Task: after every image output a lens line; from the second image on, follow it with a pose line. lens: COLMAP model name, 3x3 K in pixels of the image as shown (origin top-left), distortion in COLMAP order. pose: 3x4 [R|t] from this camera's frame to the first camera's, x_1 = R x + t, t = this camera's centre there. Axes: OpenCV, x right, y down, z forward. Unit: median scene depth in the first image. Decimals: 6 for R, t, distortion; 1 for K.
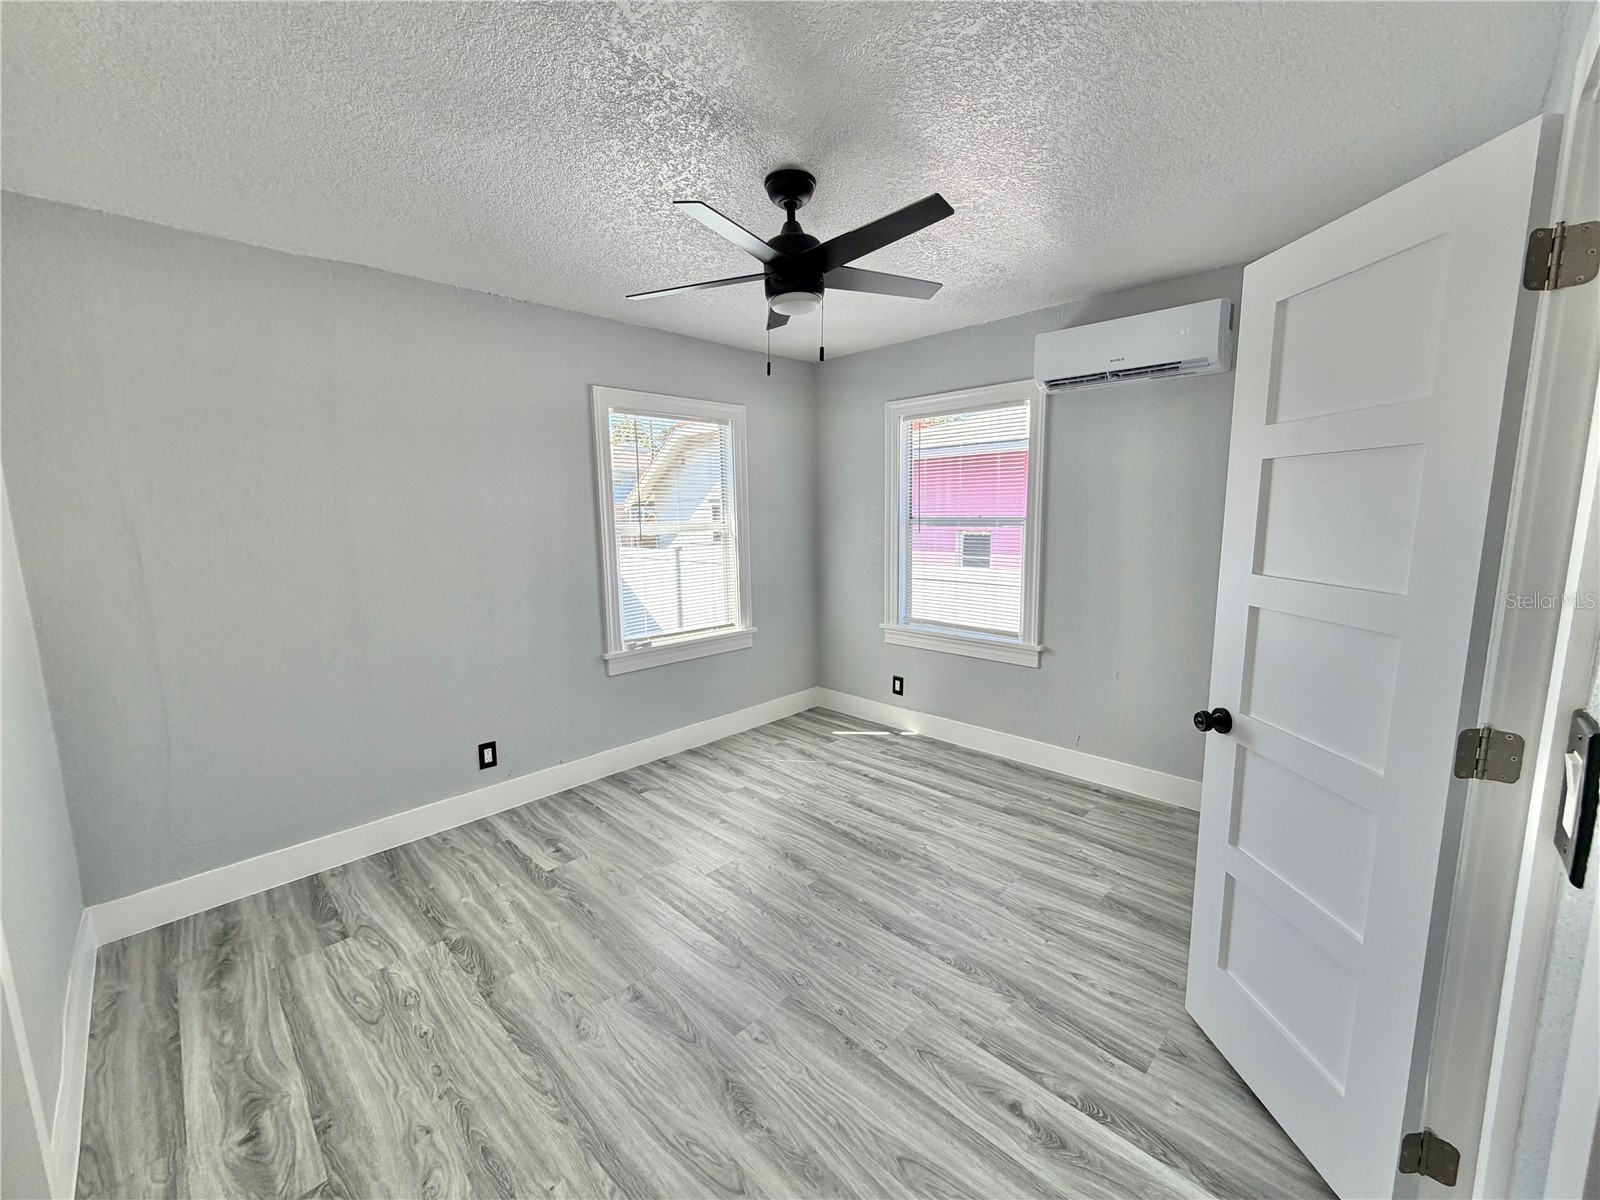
lens RADIAL K [[636.9, 0, 786.1], [0, 636.9, 605.0], [0, 0, 1]] dist [-0.000451, 0.000384]
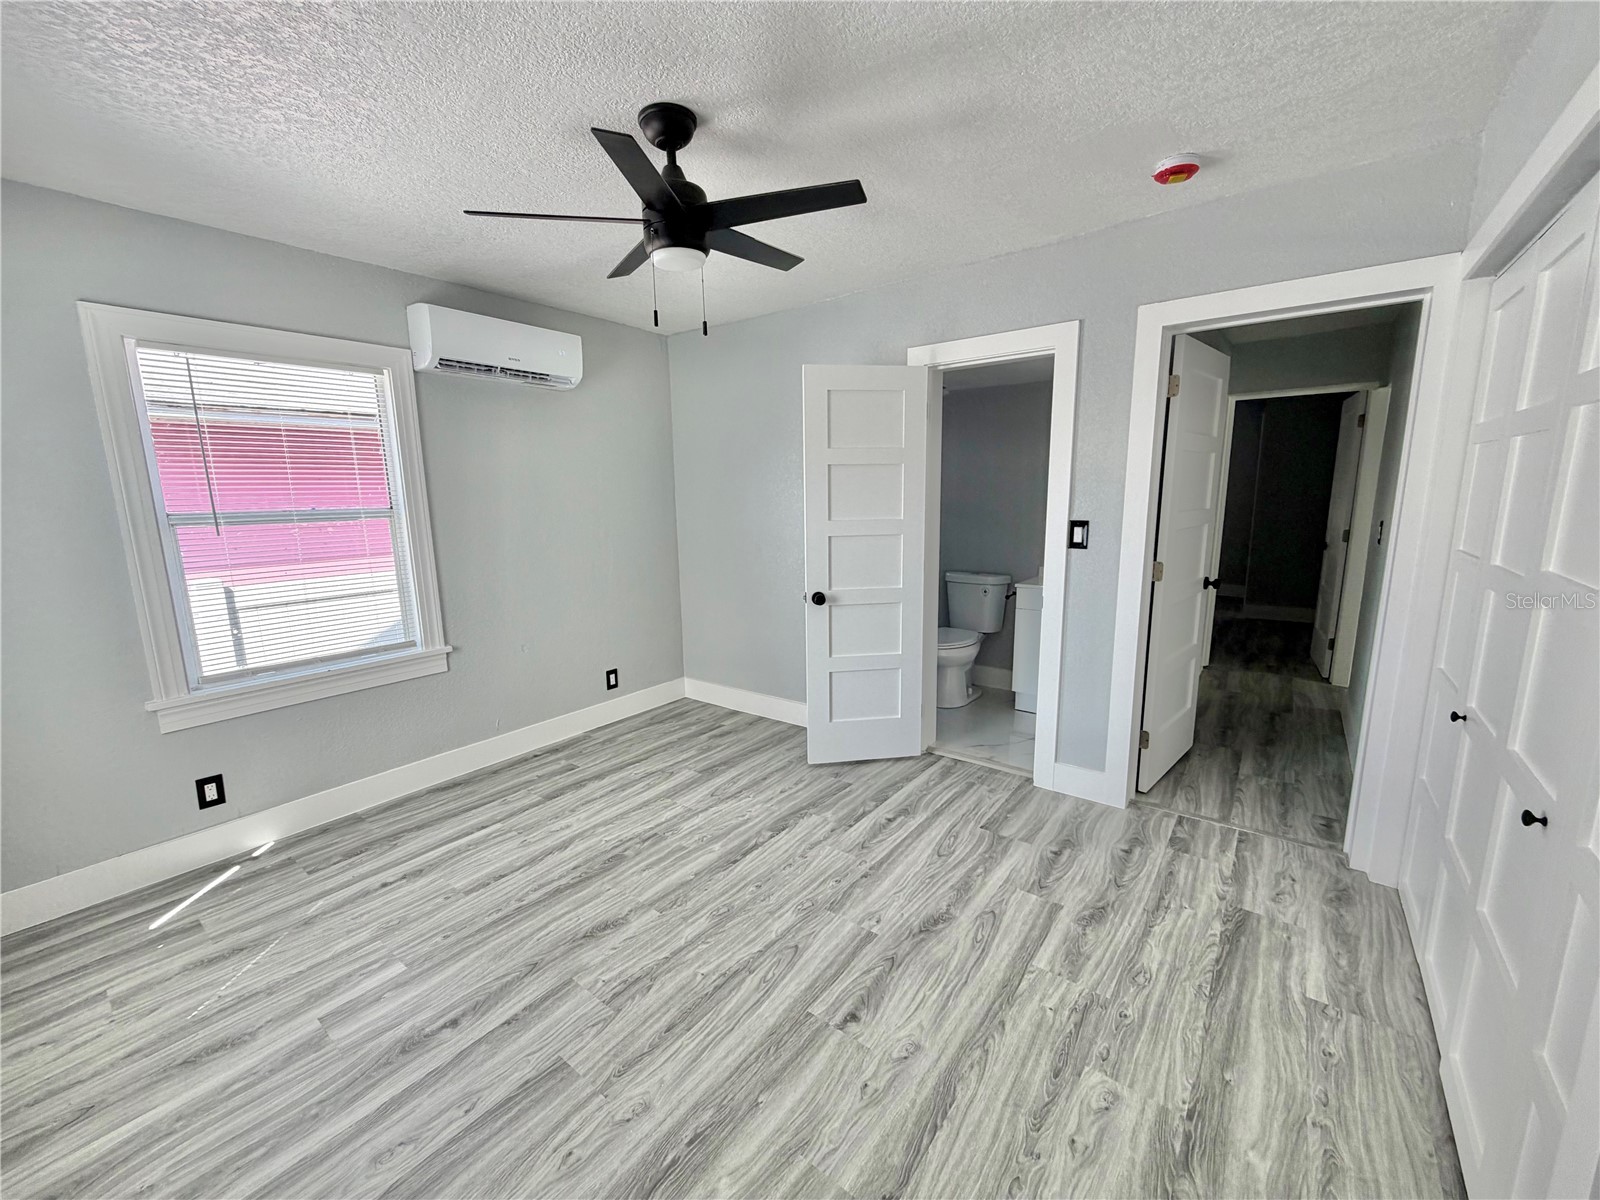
lens RADIAL K [[636.9, 0, 806.7], [0, 636.9, 603.1], [0, 0, 1]] dist [-0.000451, 0.000384]
pose [[-0.135893, -0.153710, 0.978727, -0.839408], [0.168758, 0.969862, 0.175749, -0.104844], [-0.976245, 0.189051, -0.105858, 0.859900]]
